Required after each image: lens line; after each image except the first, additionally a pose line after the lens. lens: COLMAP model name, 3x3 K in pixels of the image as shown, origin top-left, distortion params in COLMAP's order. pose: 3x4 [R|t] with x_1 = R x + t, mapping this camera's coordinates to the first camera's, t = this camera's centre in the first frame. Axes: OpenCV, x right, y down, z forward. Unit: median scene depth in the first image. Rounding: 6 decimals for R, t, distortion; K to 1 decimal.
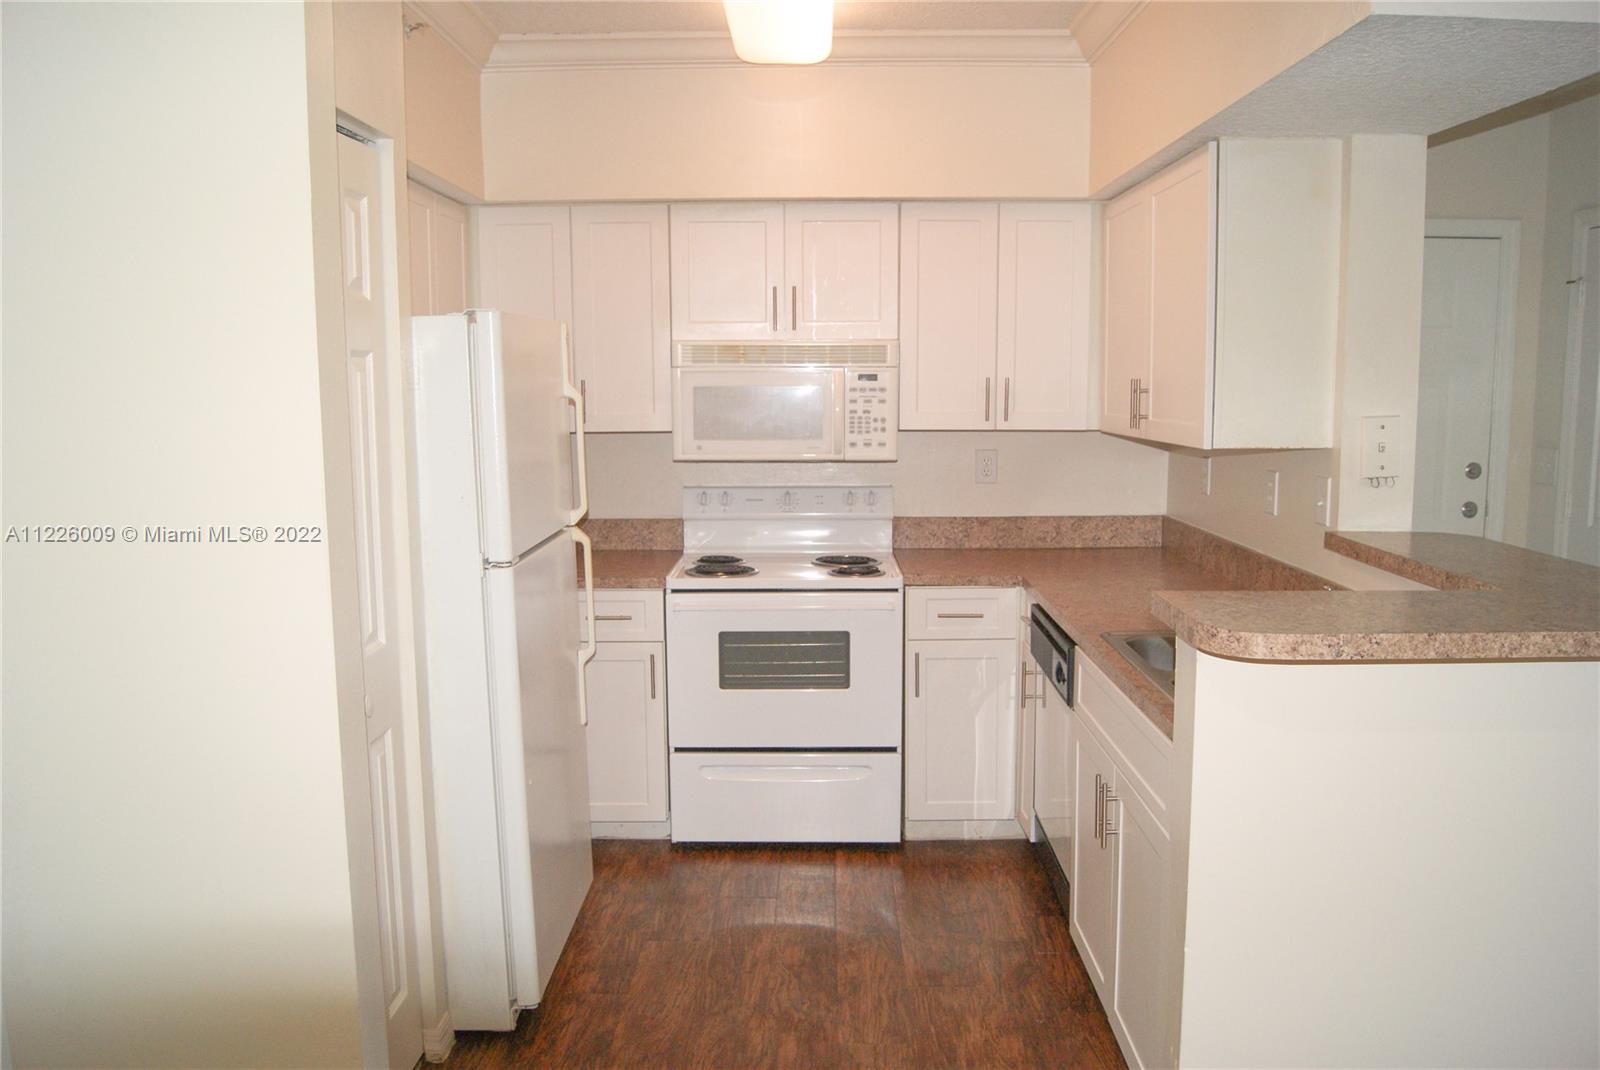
lens RADIAL K [[1259.1, 0, 803.8], [0, 1259.1, 532.1], [0, 0, 1]] dist [-0.036848, -0.004287]
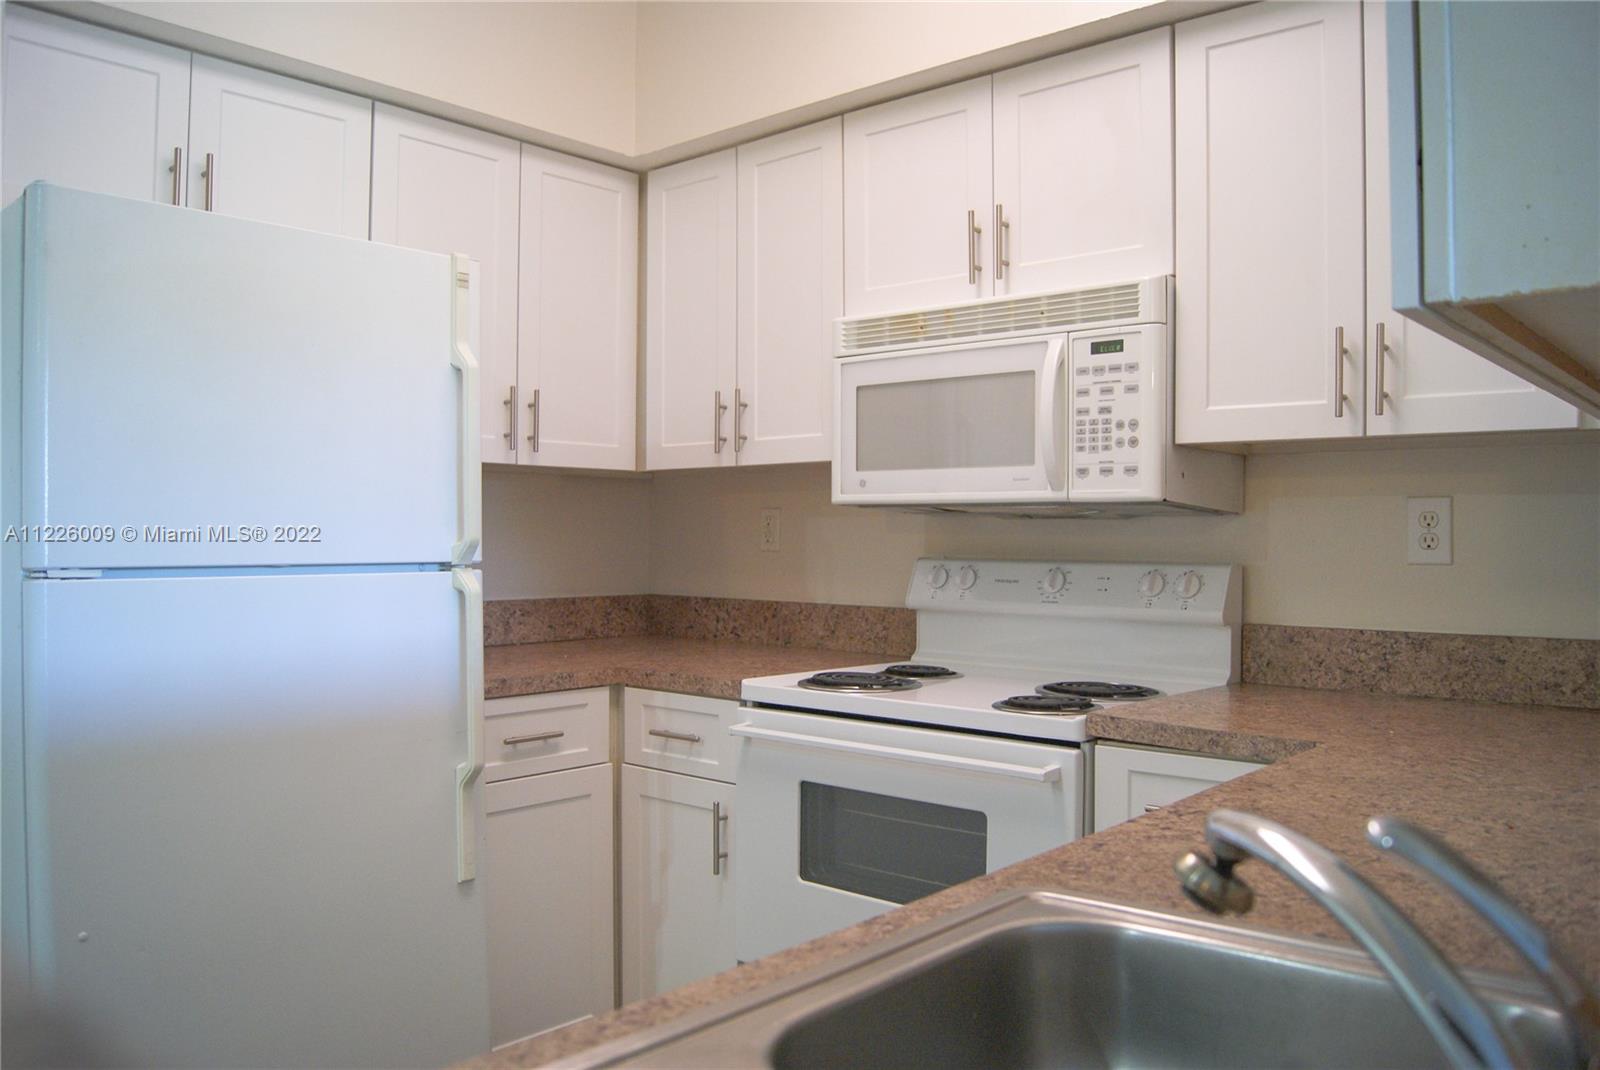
lens RADIAL K [[1259.1, 0, 793.8], [0, 1259.1, 543.0], [0, 0, 1]] dist [-0.036848, -0.004287]
pose [[0.761229, 0.013573, -0.648341, 0.298093], [-0.090992, 0.992126, -0.086065, 0.019236], [0.642067, 0.124509, 0.756470, 0.514379]]
